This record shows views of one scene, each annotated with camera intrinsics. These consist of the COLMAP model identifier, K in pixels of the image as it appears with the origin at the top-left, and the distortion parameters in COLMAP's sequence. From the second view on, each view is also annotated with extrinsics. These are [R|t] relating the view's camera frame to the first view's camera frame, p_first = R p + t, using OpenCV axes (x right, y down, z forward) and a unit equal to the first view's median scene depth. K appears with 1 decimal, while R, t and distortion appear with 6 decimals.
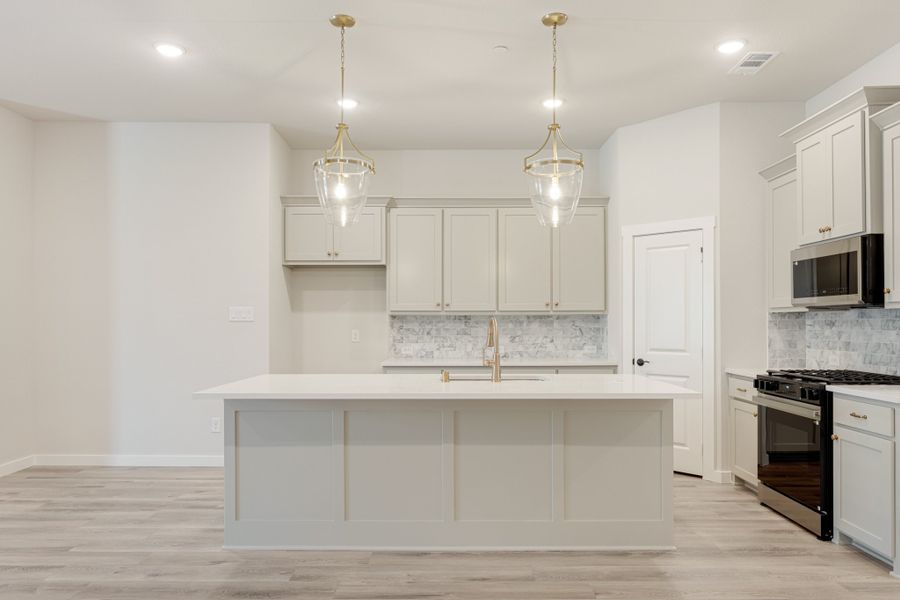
lens RADIAL K [[573.1, 0, 432.5], [0, 573.1, 324.5], [0, 0, 1]] dist [0.013790, -0.004239]
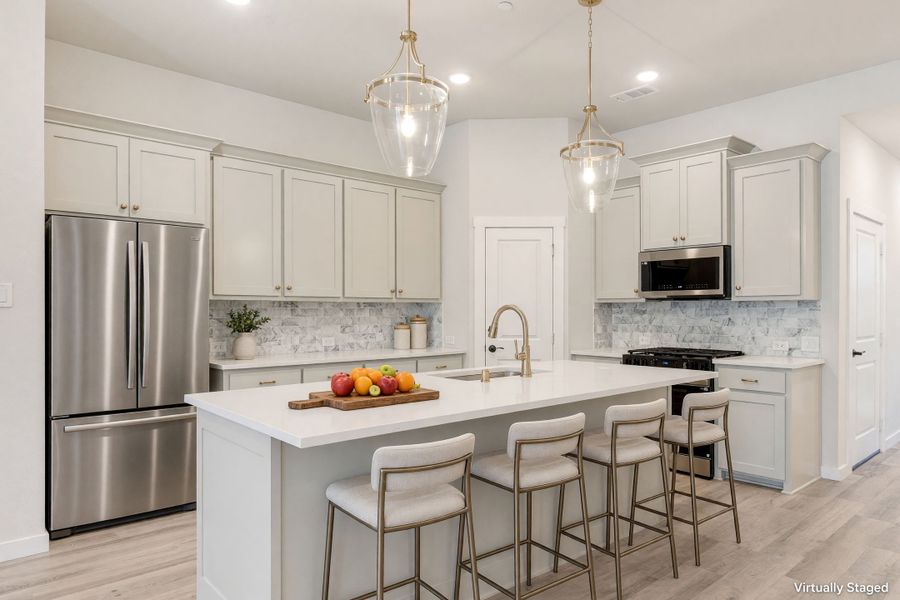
lens RADIAL K [[573.1, 0, 448.3], [0, 573.1, 308.5], [0, 0, 1]] dist [0.013790, -0.004239]
pose [[0.738665, 0.004018, 0.674061, -0.449656], [0.001154, 0.999973, -0.007225, -0.000101], [-0.674072, 0.006115, 0.738640, 0.322794]]
